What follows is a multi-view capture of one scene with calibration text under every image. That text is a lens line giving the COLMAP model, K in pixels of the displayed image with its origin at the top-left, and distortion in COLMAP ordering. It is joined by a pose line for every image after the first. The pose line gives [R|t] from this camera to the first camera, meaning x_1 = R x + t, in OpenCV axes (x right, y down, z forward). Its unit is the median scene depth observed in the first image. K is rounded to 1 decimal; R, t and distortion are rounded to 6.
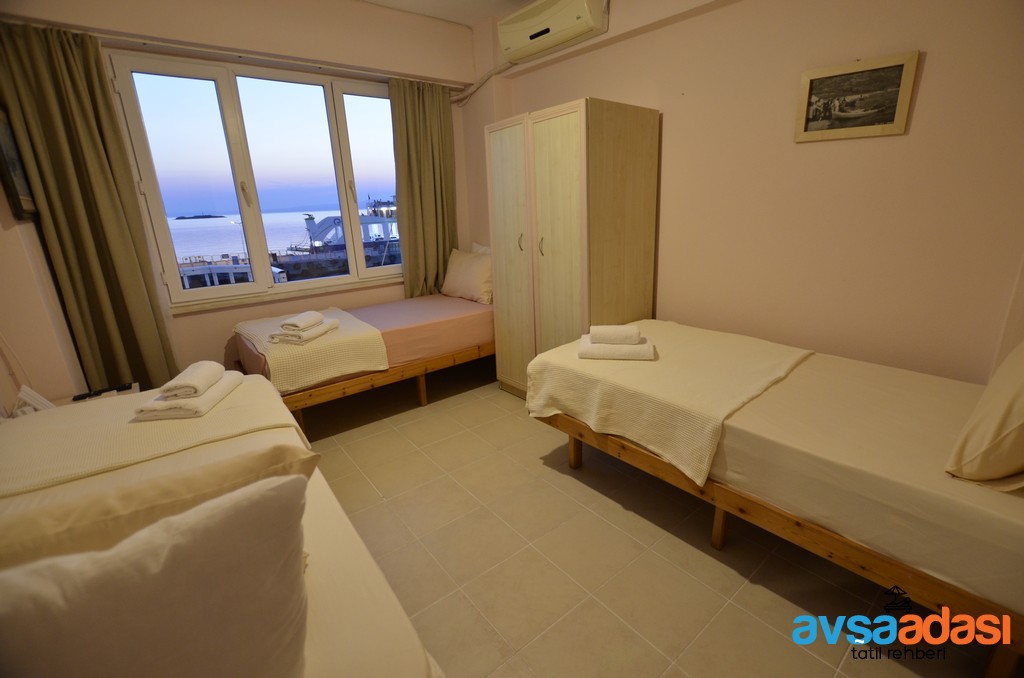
lens RADIAL K [[451.3, 0, 521.5], [0, 451.3, 339.7], [0, 0, 1]] dist [-0.029447, 0.005427]
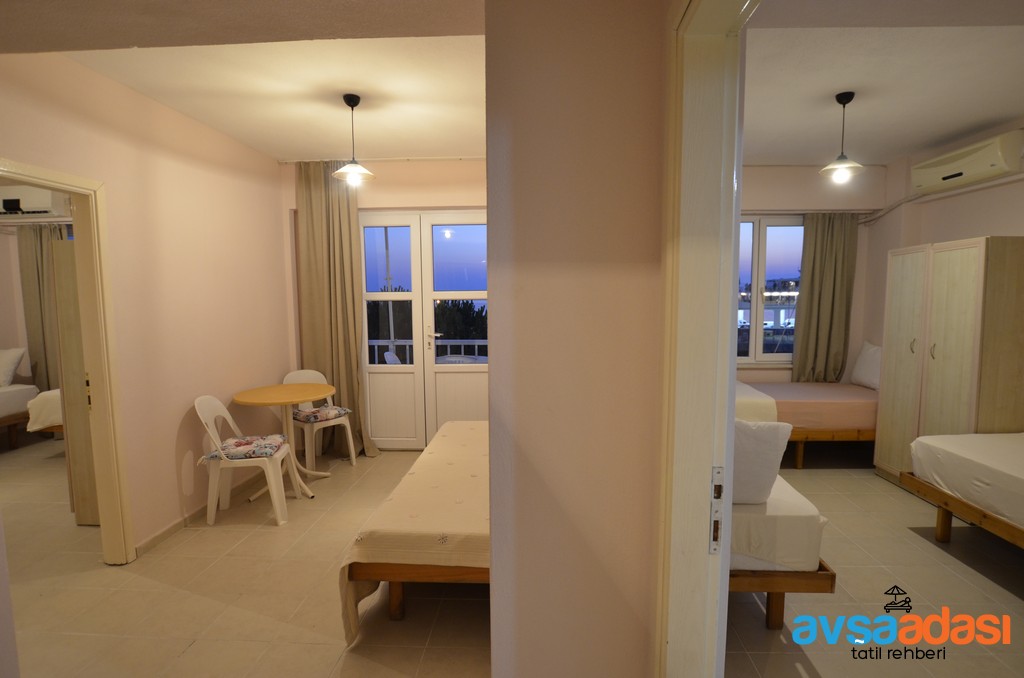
lens RADIAL K [[490.7, 0, 535.2], [0, 490.7, 340.9], [0, 0, 1]] dist [-0.020741, 0.000559]
pose [[0.760023, 0.091705, -0.643394, 0.068741], [-0.209139, 0.971845, -0.108530, 0.126339], [0.615326, 0.217044, 0.757803, -0.624472]]
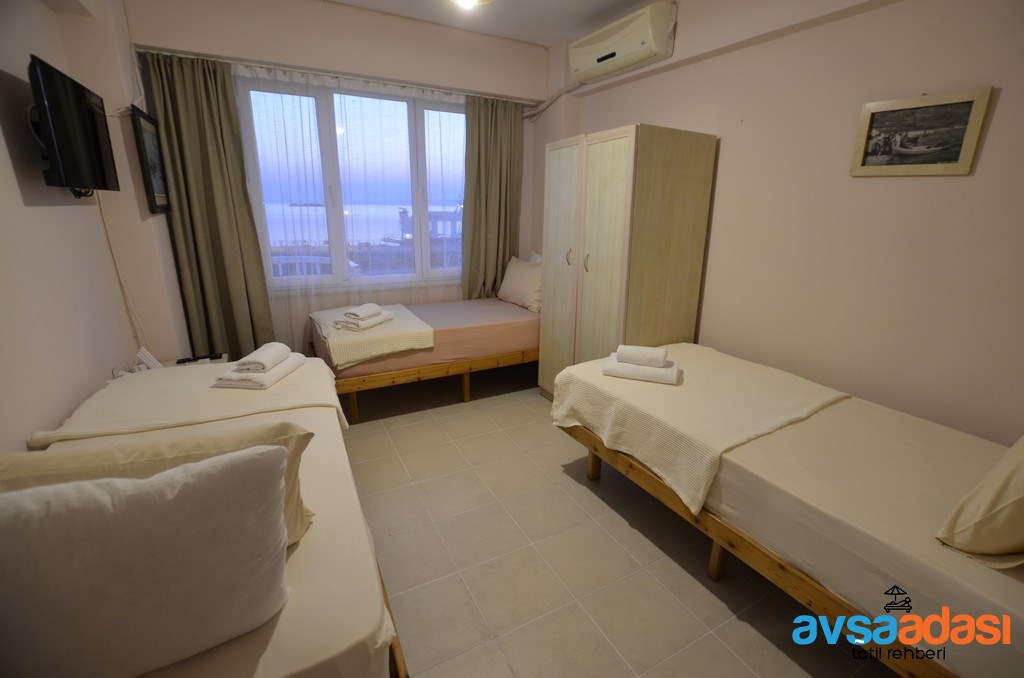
lens RADIAL K [[451.3, 0, 520.5], [0, 451.3, 337.8], [0, 0, 1]] dist [-0.029447, 0.005427]
pose [[0.981701, 0.097527, -0.163562, 0.085728], [-0.099057, 0.995081, -0.001206, -0.019852], [0.162639, 0.017386, 0.986532, -0.045994]]
